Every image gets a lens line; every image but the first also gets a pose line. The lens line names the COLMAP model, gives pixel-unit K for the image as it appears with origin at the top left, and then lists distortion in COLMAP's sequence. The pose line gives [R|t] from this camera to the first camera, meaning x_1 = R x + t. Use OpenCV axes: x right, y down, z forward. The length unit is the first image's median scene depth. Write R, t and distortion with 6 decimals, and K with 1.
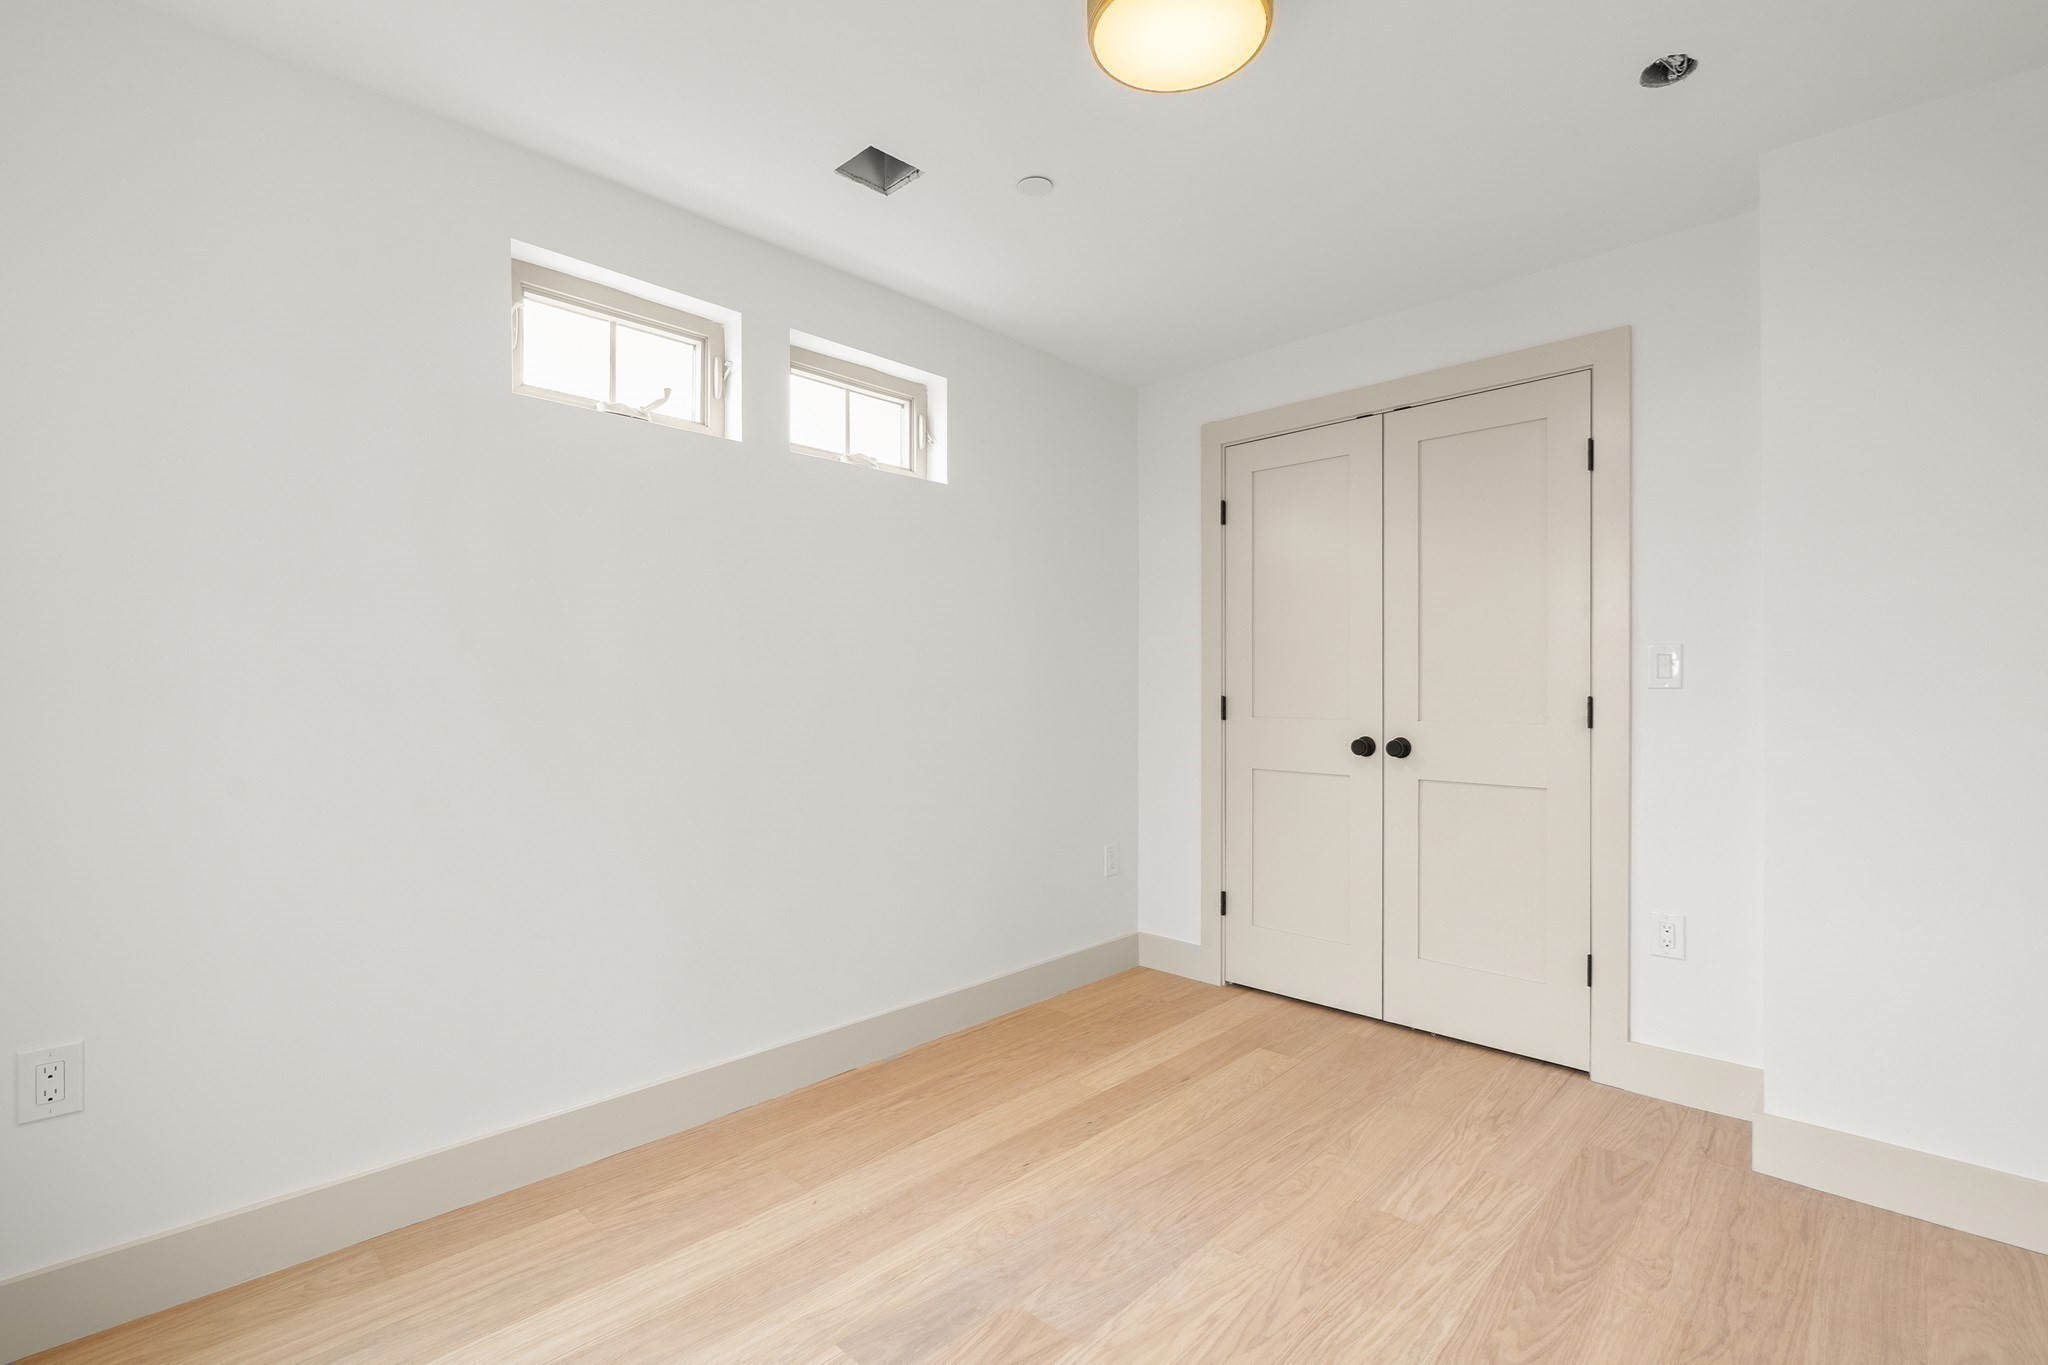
lens RADIAL K [[947.5, 0, 1027.6], [0, 947.5, 687.7], [0, 0, 1]] dist [-0.007138, 0.000998]
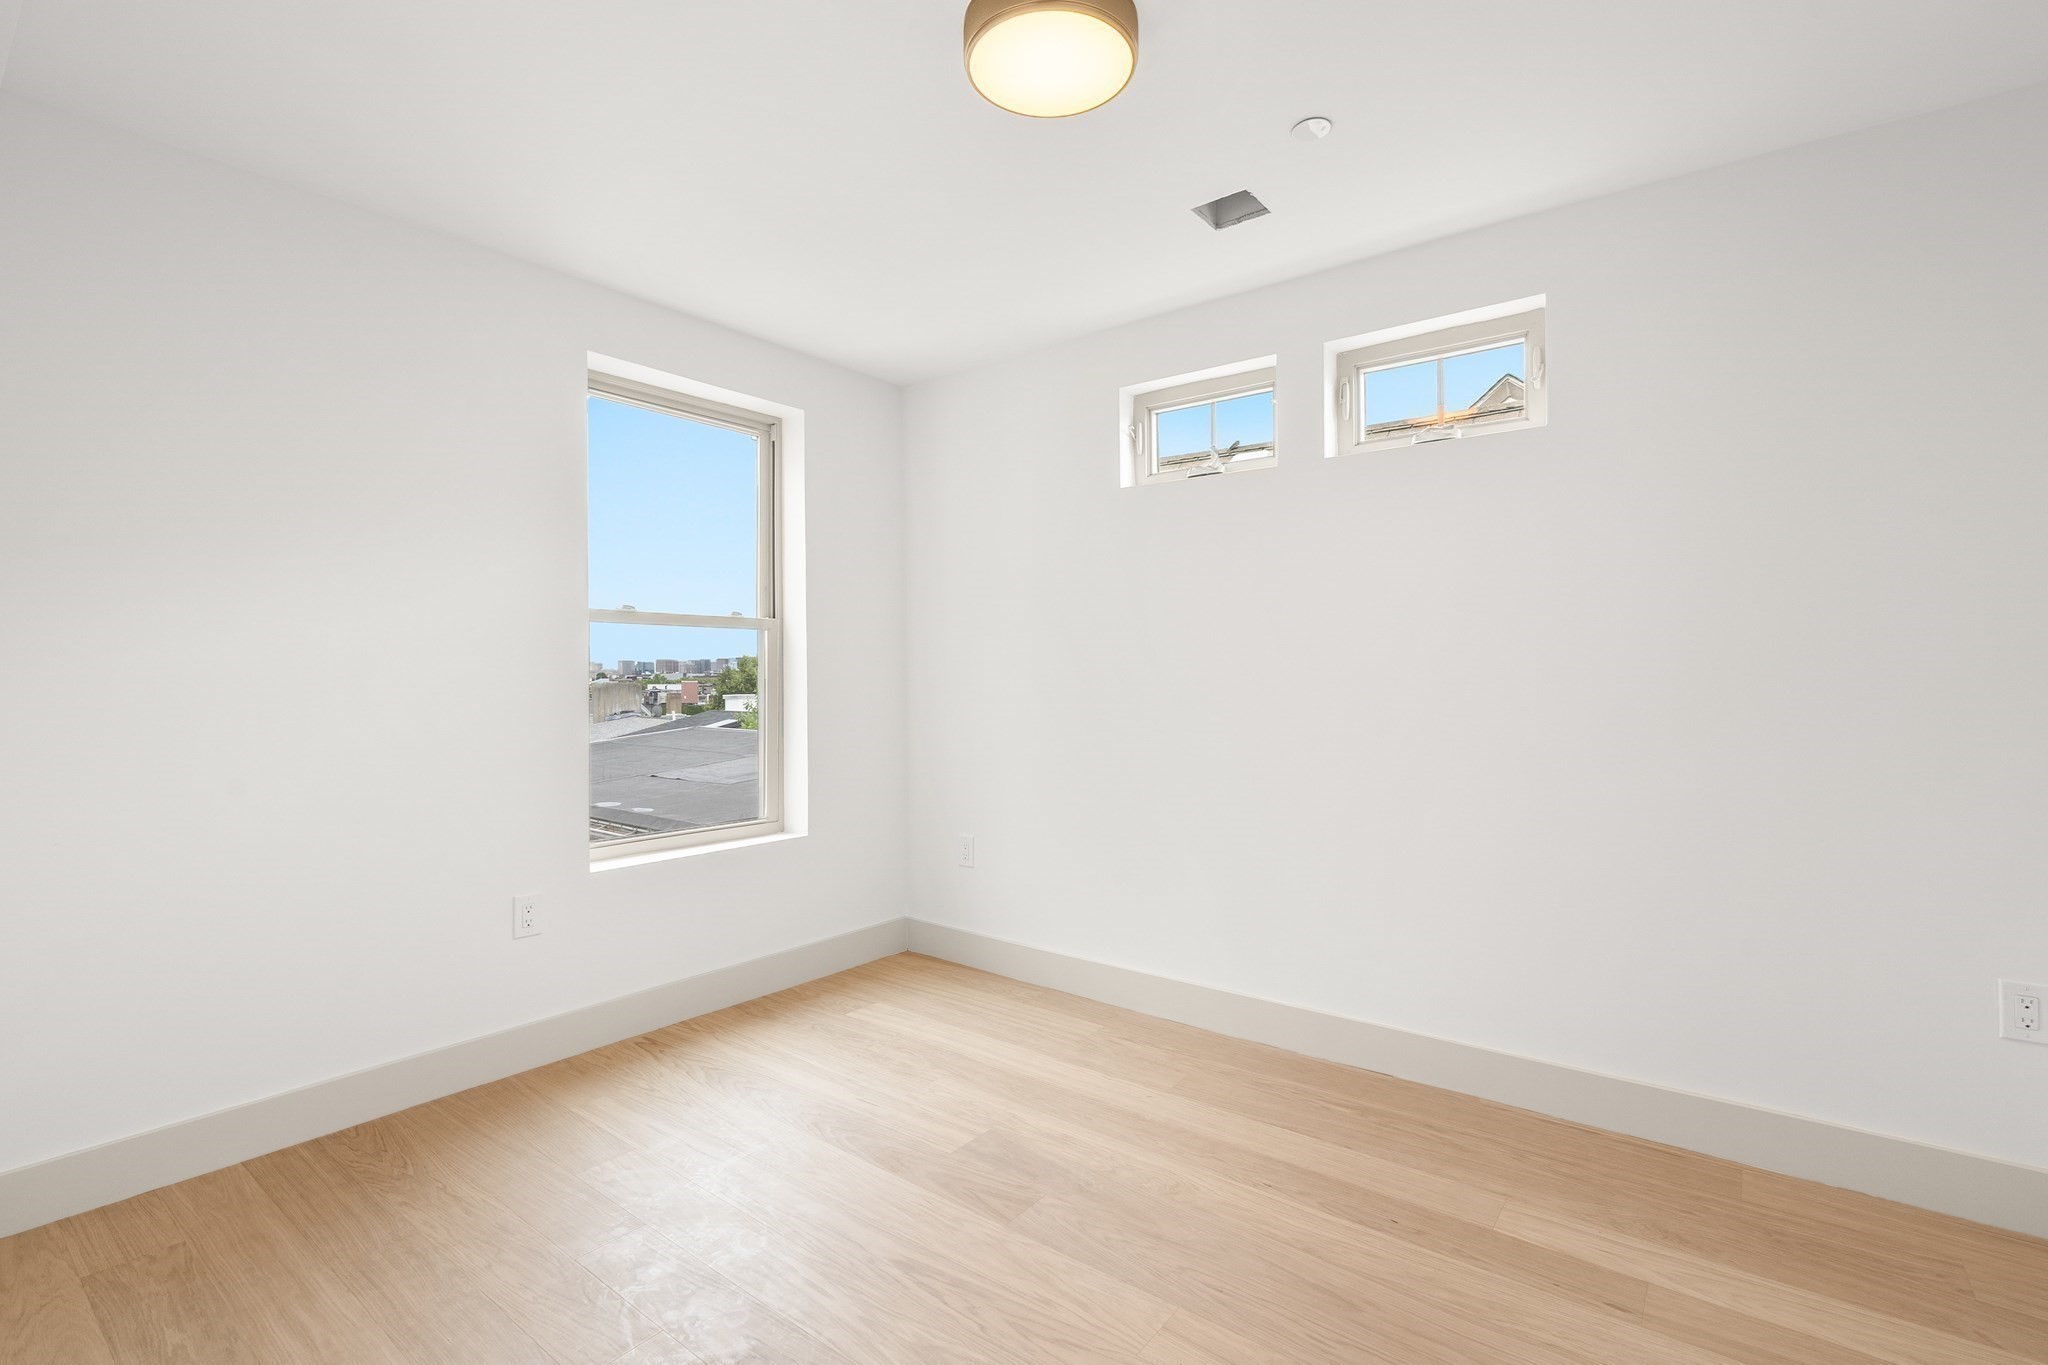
lens RADIAL K [[947.5, 0, 1027.5], [0, 947.5, 678.1], [0, 0, 1]] dist [-0.007138, 0.000998]
pose [[0.086020, 0.005338, -0.996279, 1.018792], [0.005658, 0.999967, 0.005846, -0.017255], [0.996277, -0.006140, 0.085987, 0.745061]]
